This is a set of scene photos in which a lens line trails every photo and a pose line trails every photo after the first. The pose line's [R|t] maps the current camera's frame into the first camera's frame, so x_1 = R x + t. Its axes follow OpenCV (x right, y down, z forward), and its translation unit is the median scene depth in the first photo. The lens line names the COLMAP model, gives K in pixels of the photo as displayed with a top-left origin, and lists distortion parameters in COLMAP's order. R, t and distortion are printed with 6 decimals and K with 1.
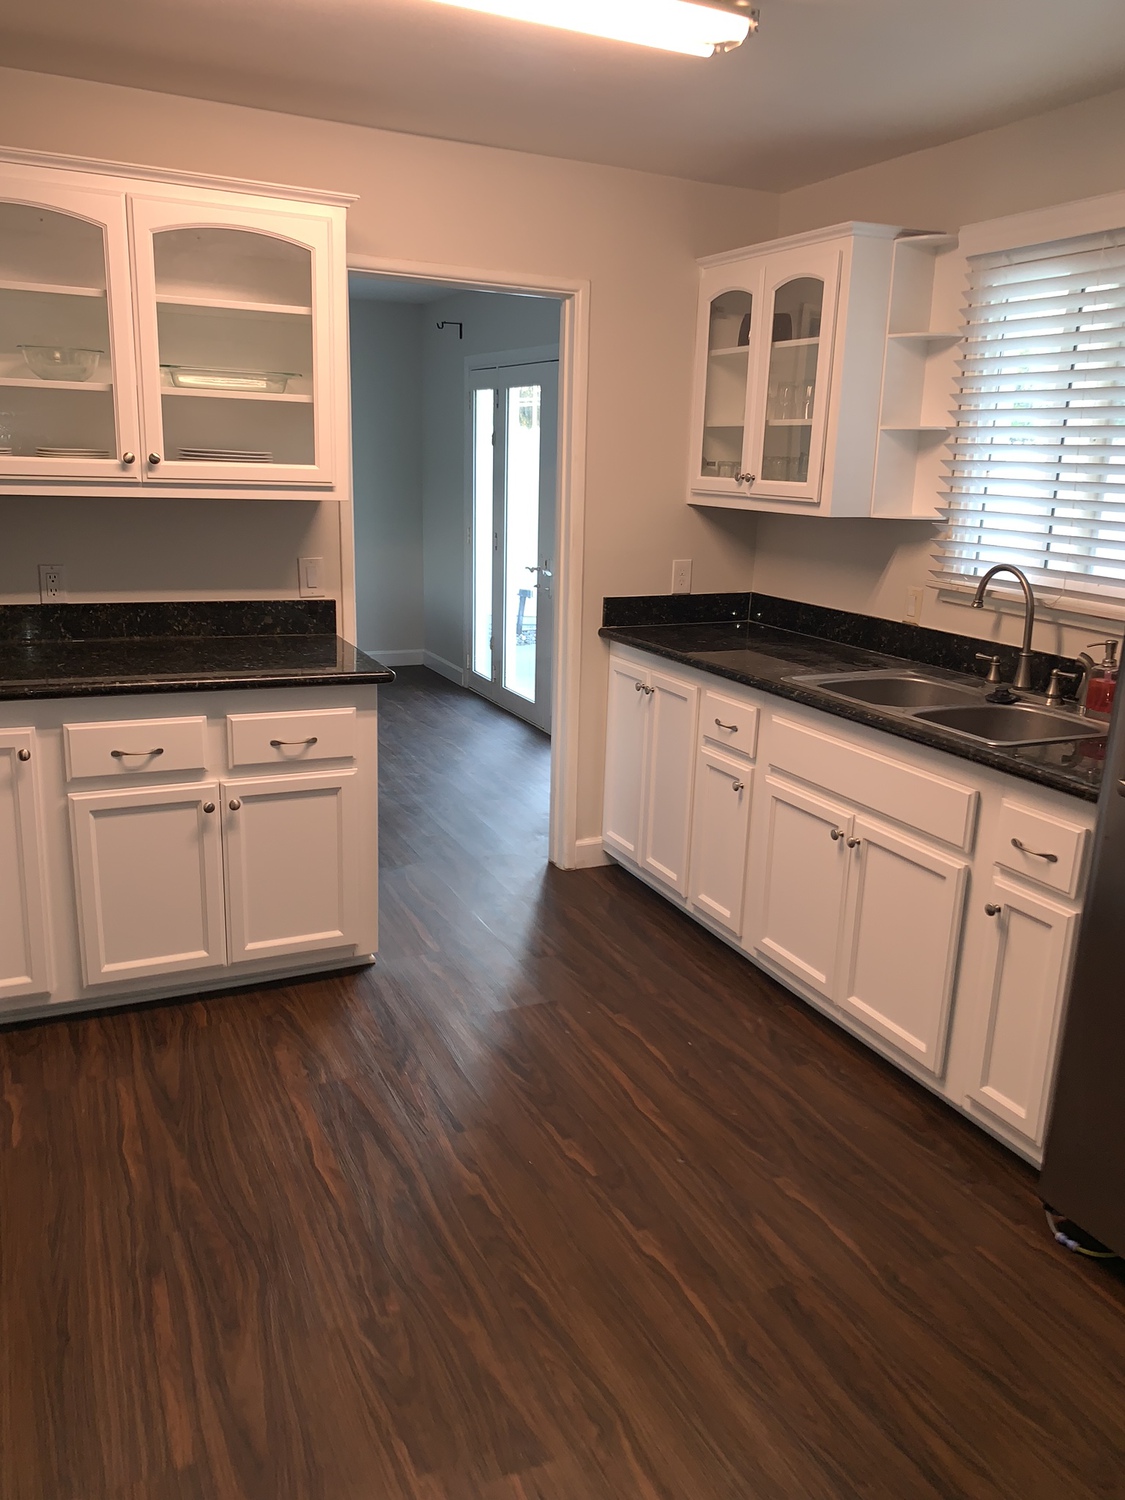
lens RADIAL K [[1163.8, 0, 556.9], [0, 1163.8, 750.2], [0, 0, 1]] dist [0.070889, -0.046769]
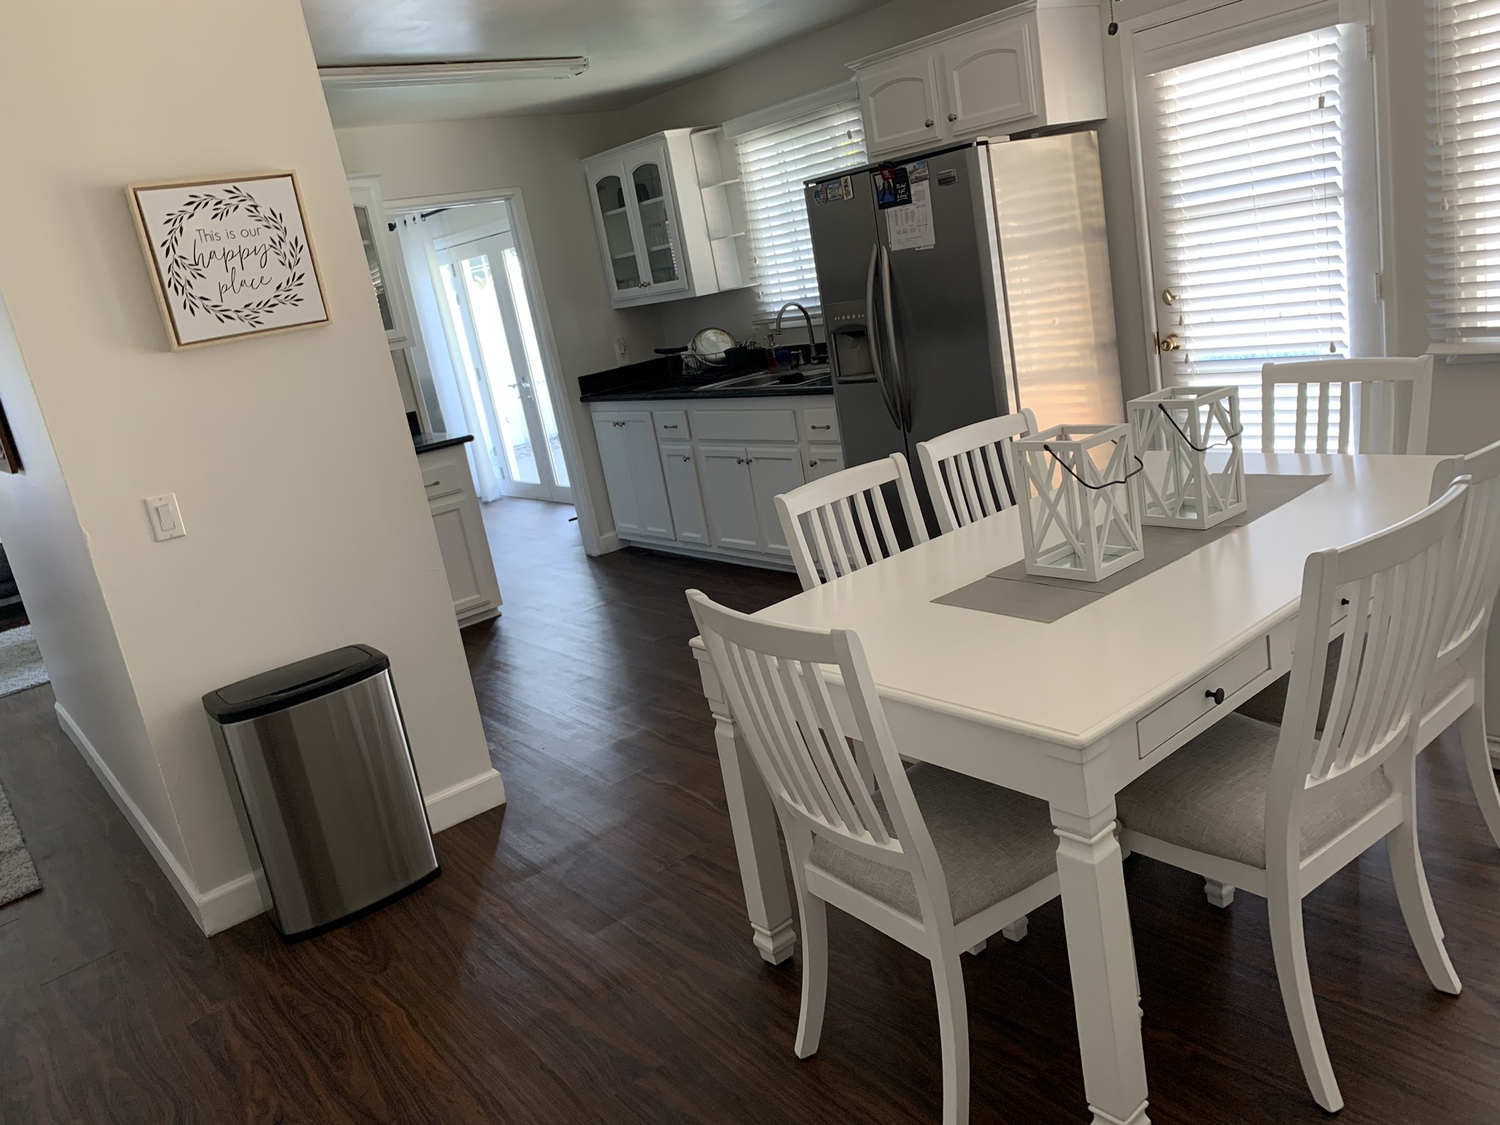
lens RADIAL K [[1163.8, 0, 763.3], [0, 1163.8, 566.7], [0, 0, 1]] dist [0.070889, -0.046769]
pose [[0.949535, -0.250376, 0.188933, -0.111072], [0.253033, 0.967403, 0.010323, 0.216645], [-0.185358, 0.038004, 0.981936, -0.778172]]
